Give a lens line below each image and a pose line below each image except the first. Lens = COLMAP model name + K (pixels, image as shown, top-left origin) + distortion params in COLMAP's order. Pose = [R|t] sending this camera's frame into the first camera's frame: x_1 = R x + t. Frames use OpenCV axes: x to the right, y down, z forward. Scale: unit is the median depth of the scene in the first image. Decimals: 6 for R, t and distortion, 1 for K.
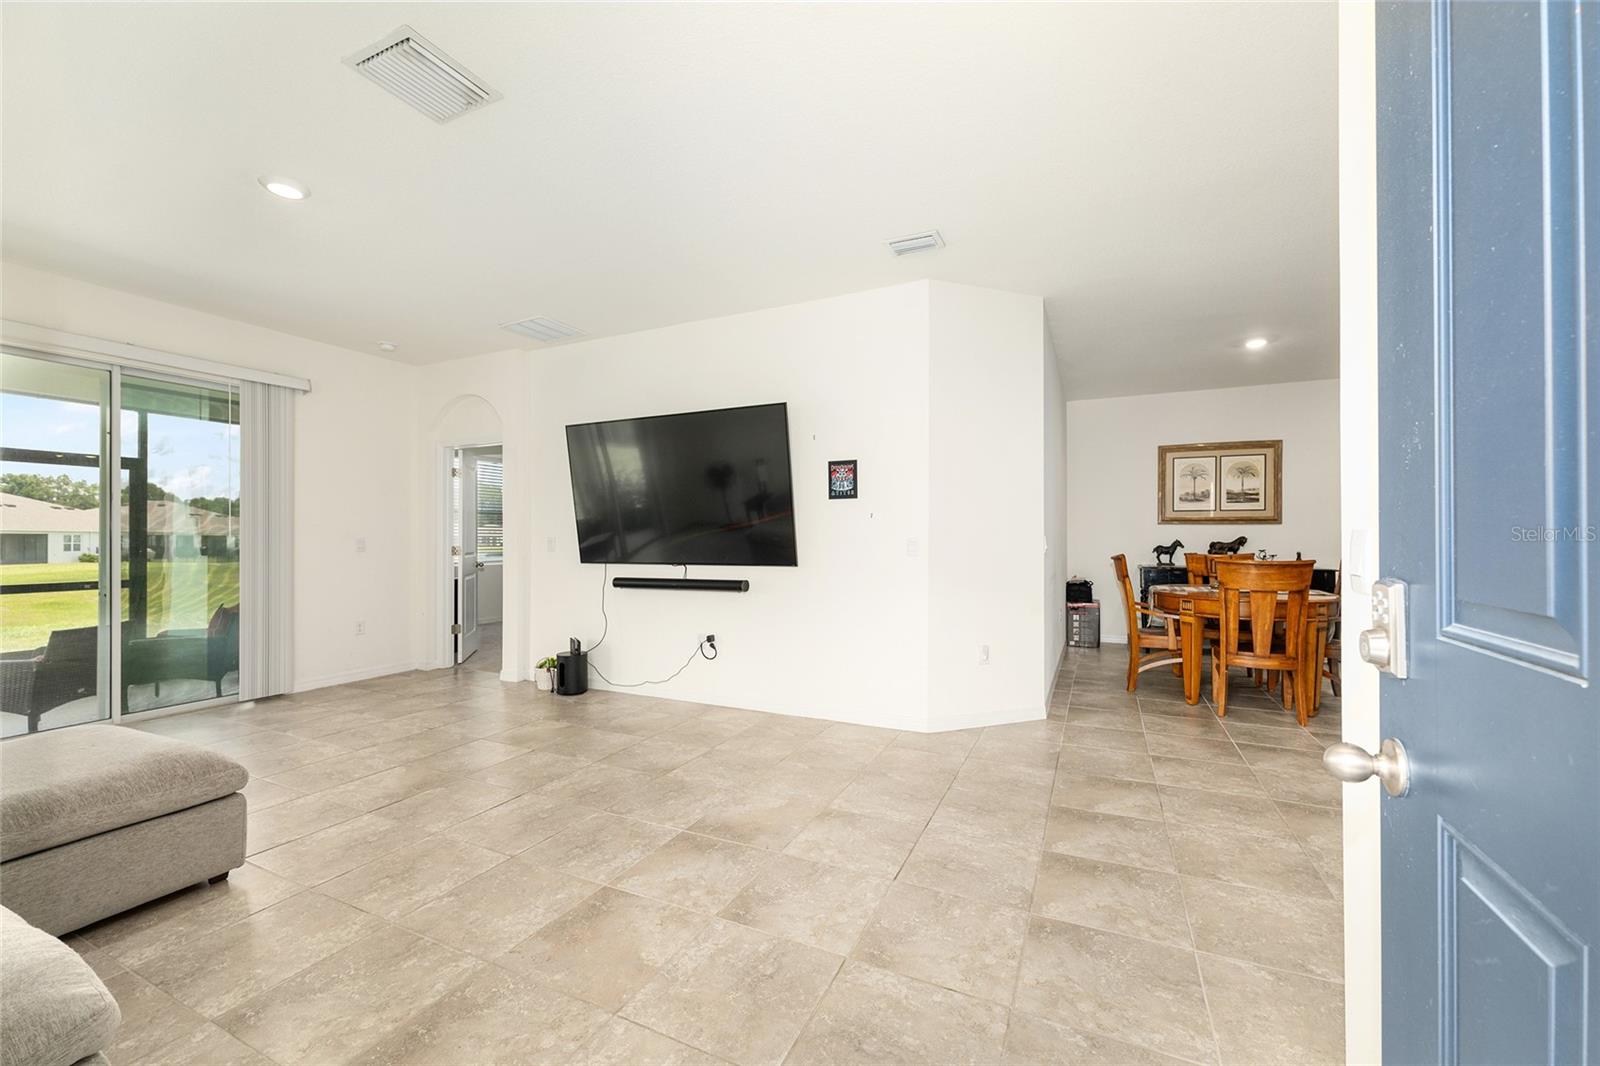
lens RADIAL K [[632.8, 0, 804.0], [0, 632.8, 535.6], [0, 0, 1]] dist [-0.002513, 0.000817]
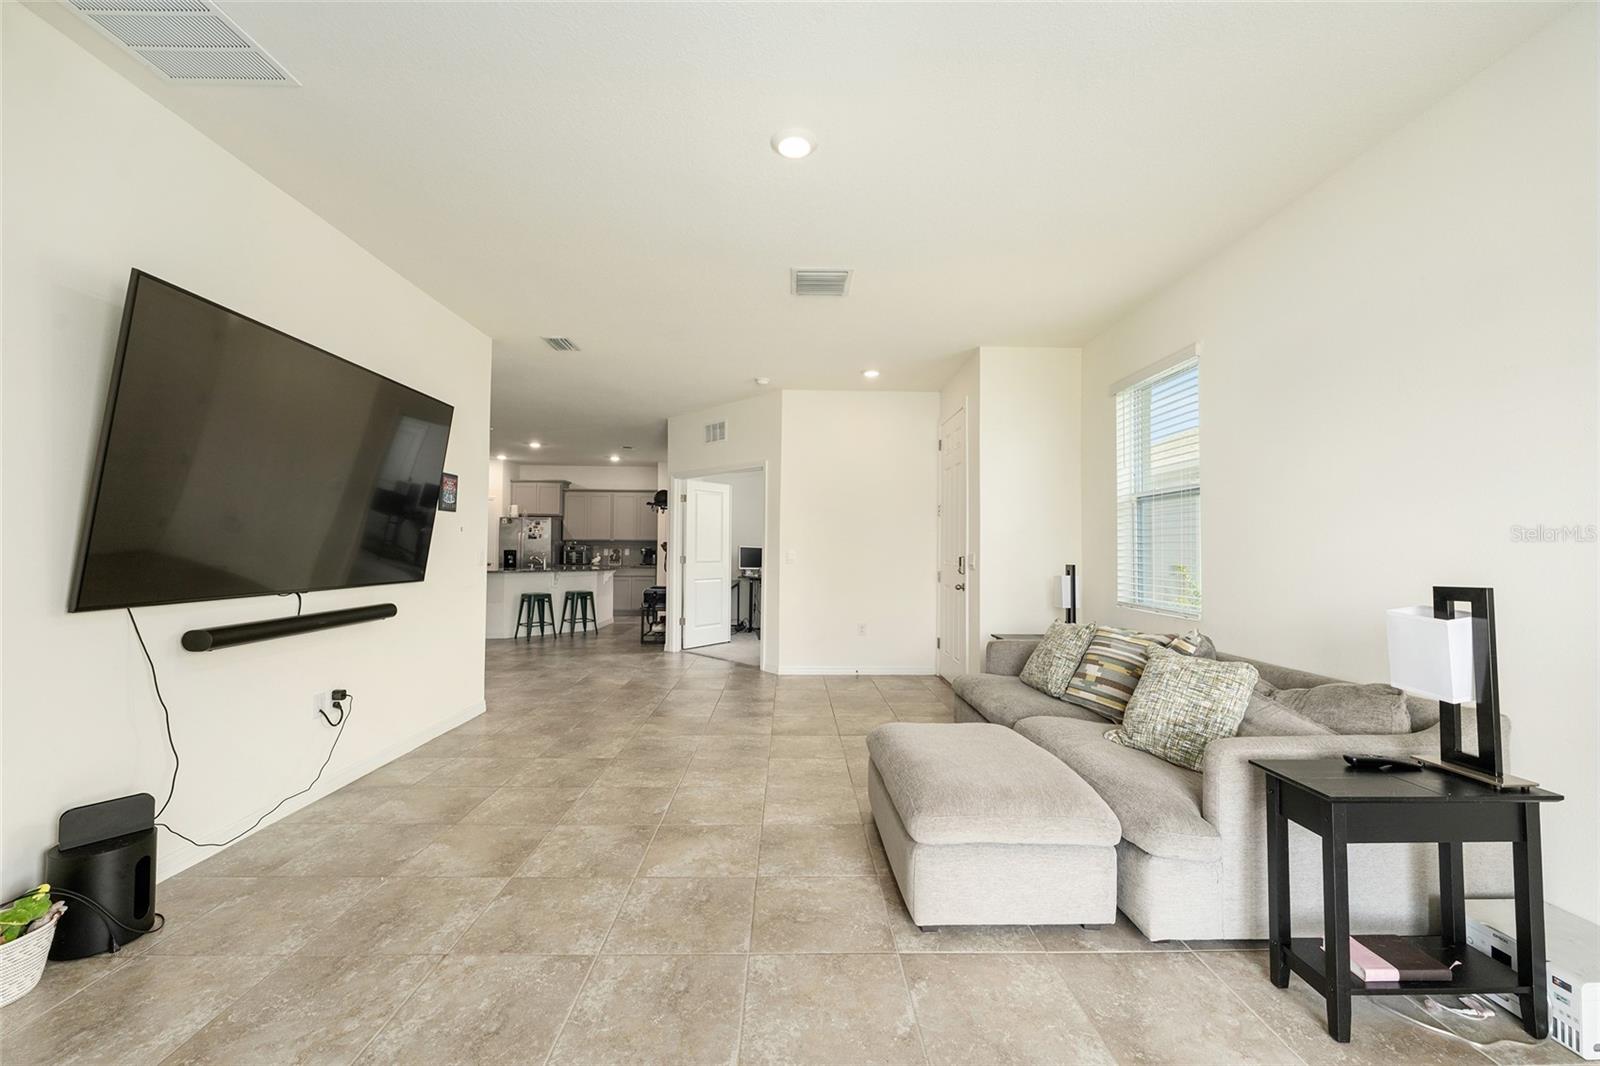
lens RADIAL K [[632.8, 0, 808.0], [0, 632.8, 534.9], [0, 0, 1]] dist [-0.002513, 0.000817]
pose [[-0.454101, 0.019545, 0.890736, -1.088725], [-0.012287, 0.999527, -0.028195, 0.000771], [-0.890865, -0.023748, -0.453646, 0.935224]]
